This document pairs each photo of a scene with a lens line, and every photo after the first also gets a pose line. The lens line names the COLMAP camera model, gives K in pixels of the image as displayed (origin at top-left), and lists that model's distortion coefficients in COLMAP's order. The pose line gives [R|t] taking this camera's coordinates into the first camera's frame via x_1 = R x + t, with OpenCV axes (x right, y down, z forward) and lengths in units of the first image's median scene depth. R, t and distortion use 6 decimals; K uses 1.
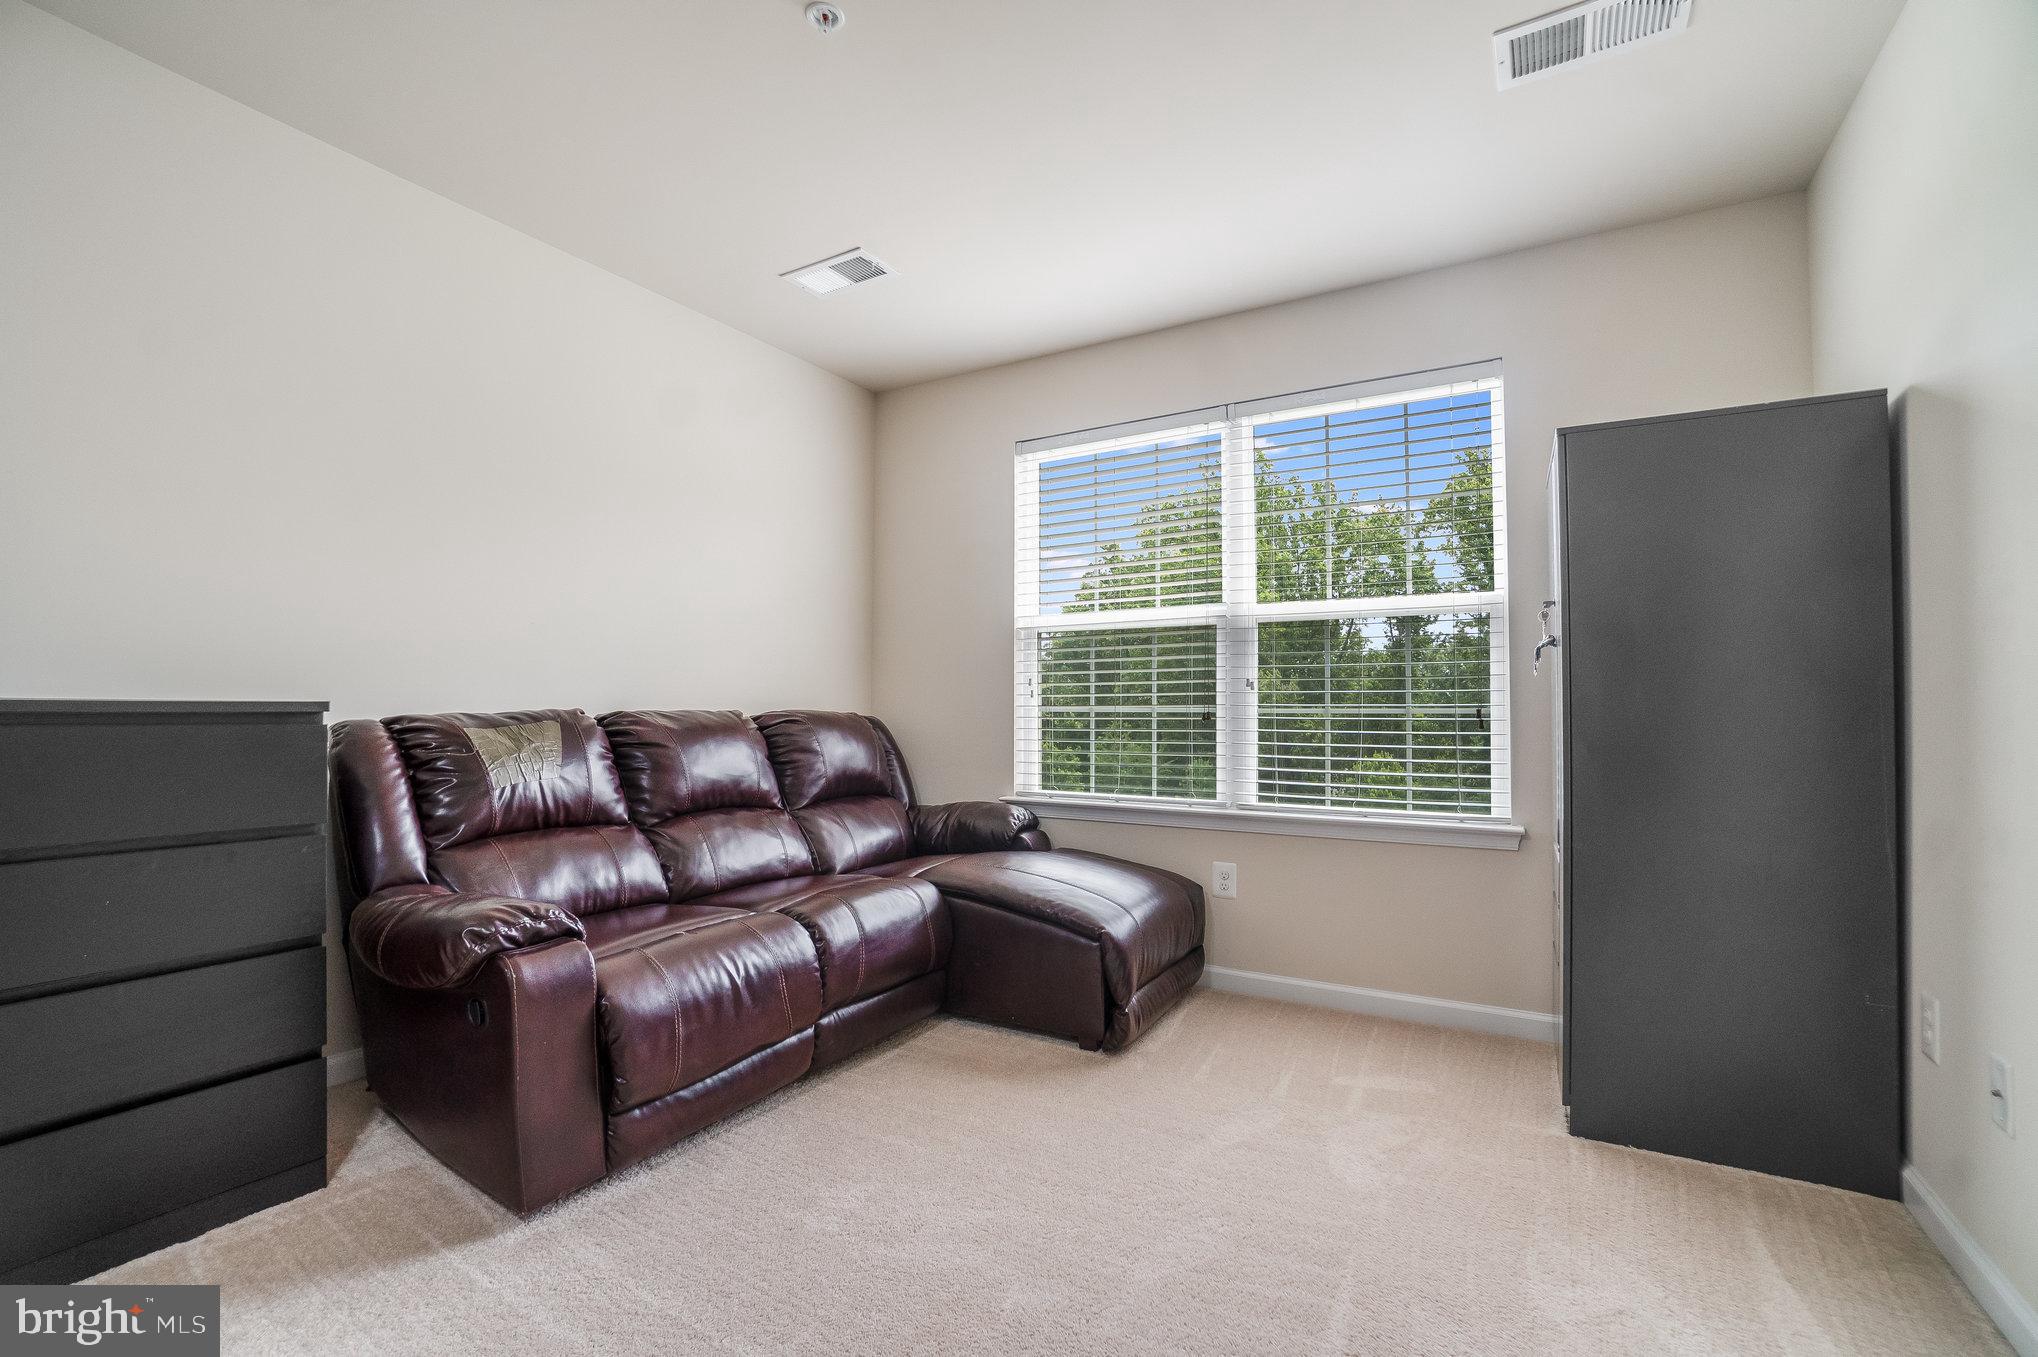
lens RADIAL K [[913.4, 0, 1027.5], [0, 913.4, 690.2], [0, 0, 1]] dist [-0.039082, 0.015545]
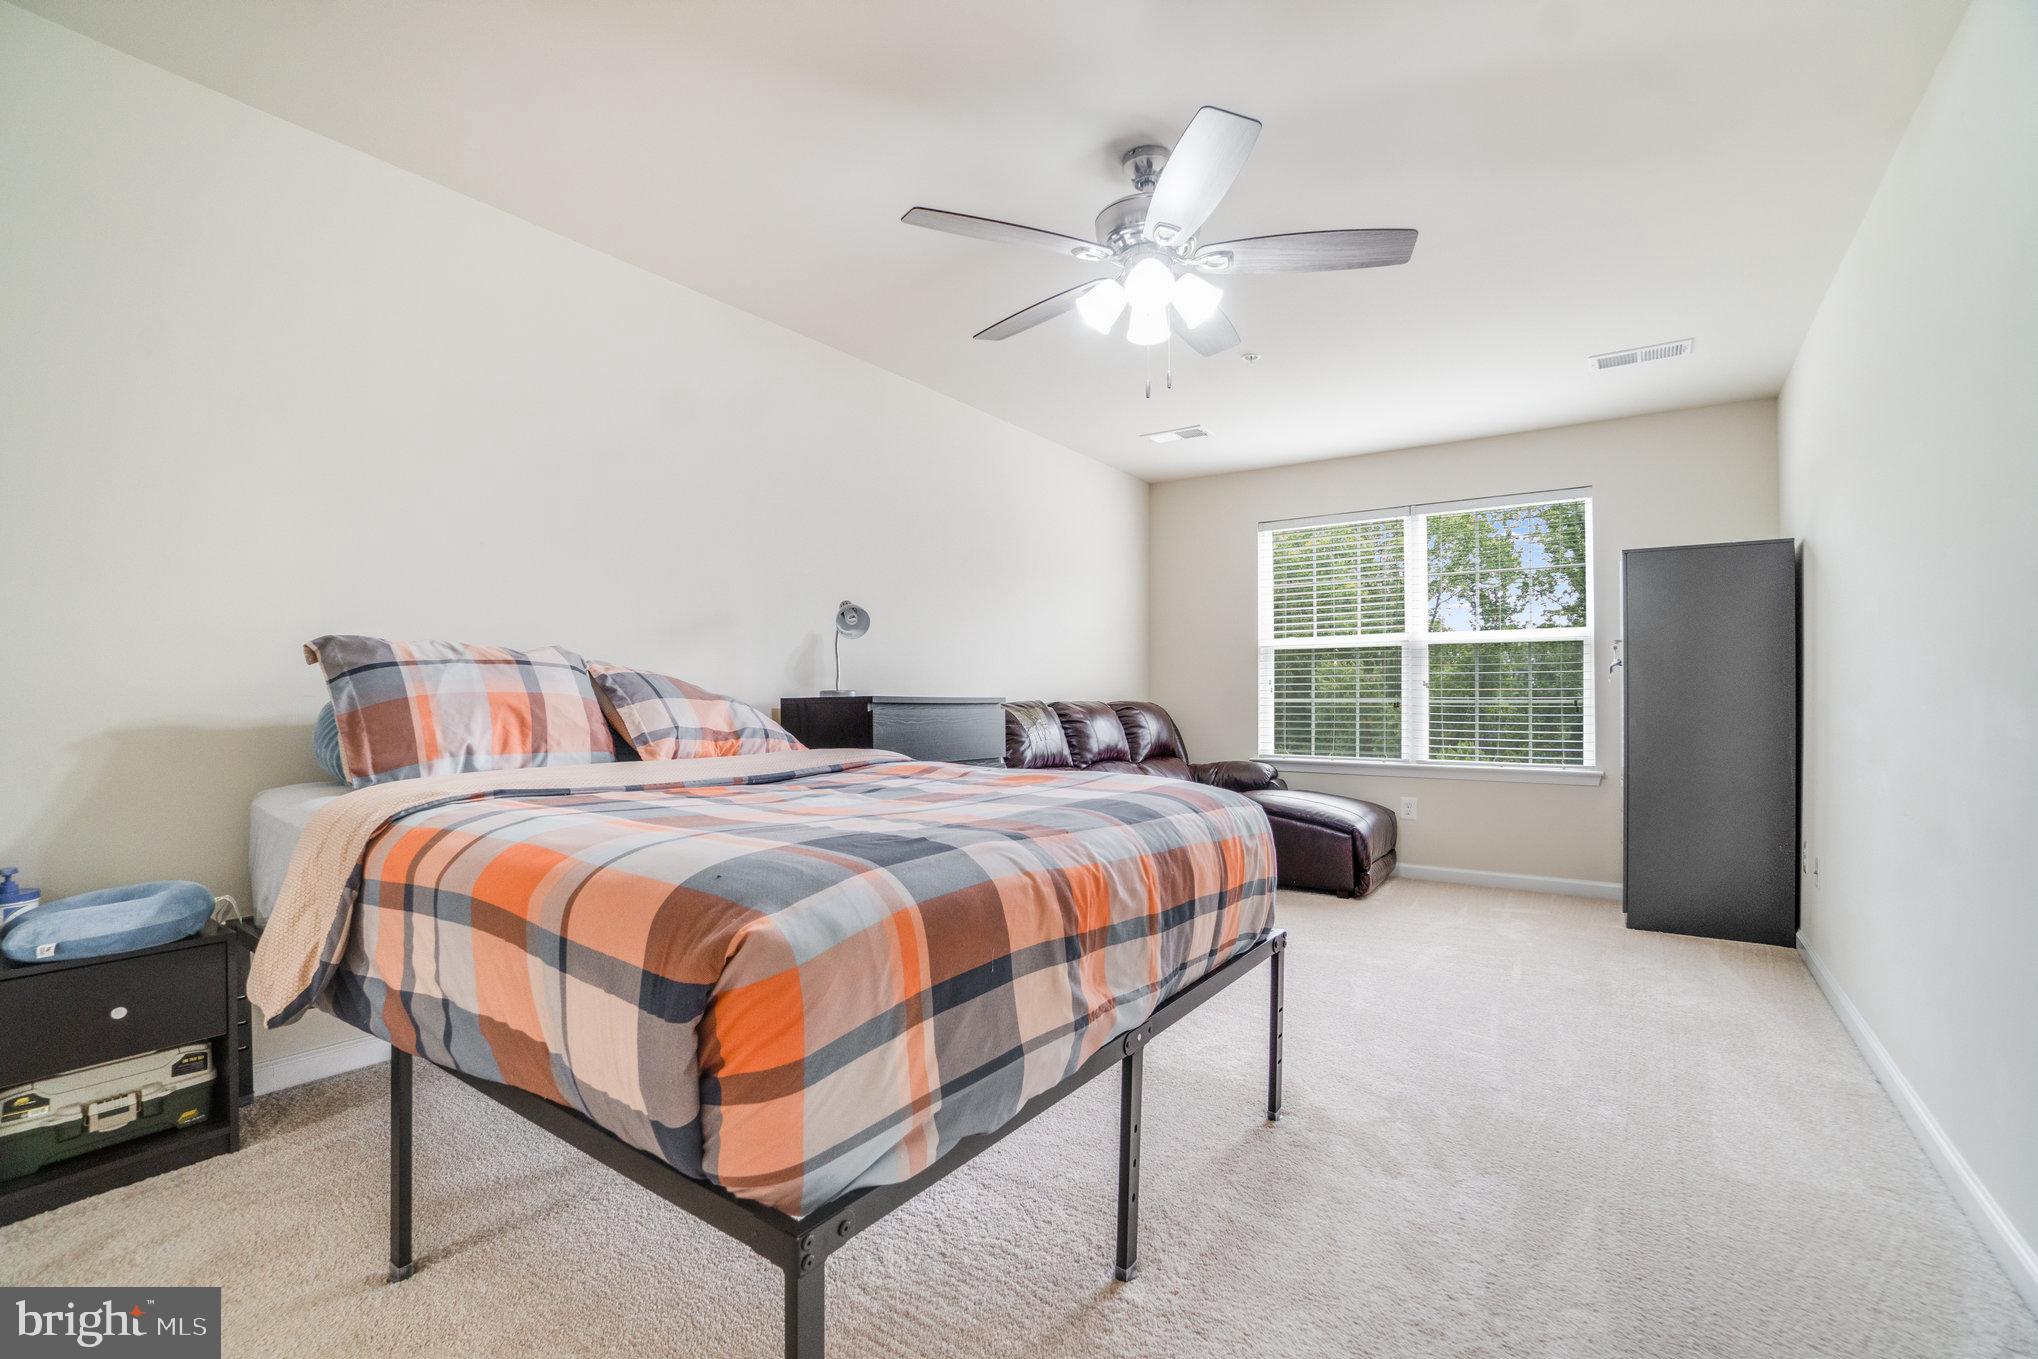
lens RADIAL K [[913.4, 0, 1028.4], [0, 913.4, 689.0], [0, 0, 1]] dist [-0.039082, 0.015545]
pose [[0.997168, -0.000300, -0.075201, -0.318085], [0.001061, 0.999949, 0.010080, -0.015371], [0.075194, -0.010132, 0.997117, -0.610299]]
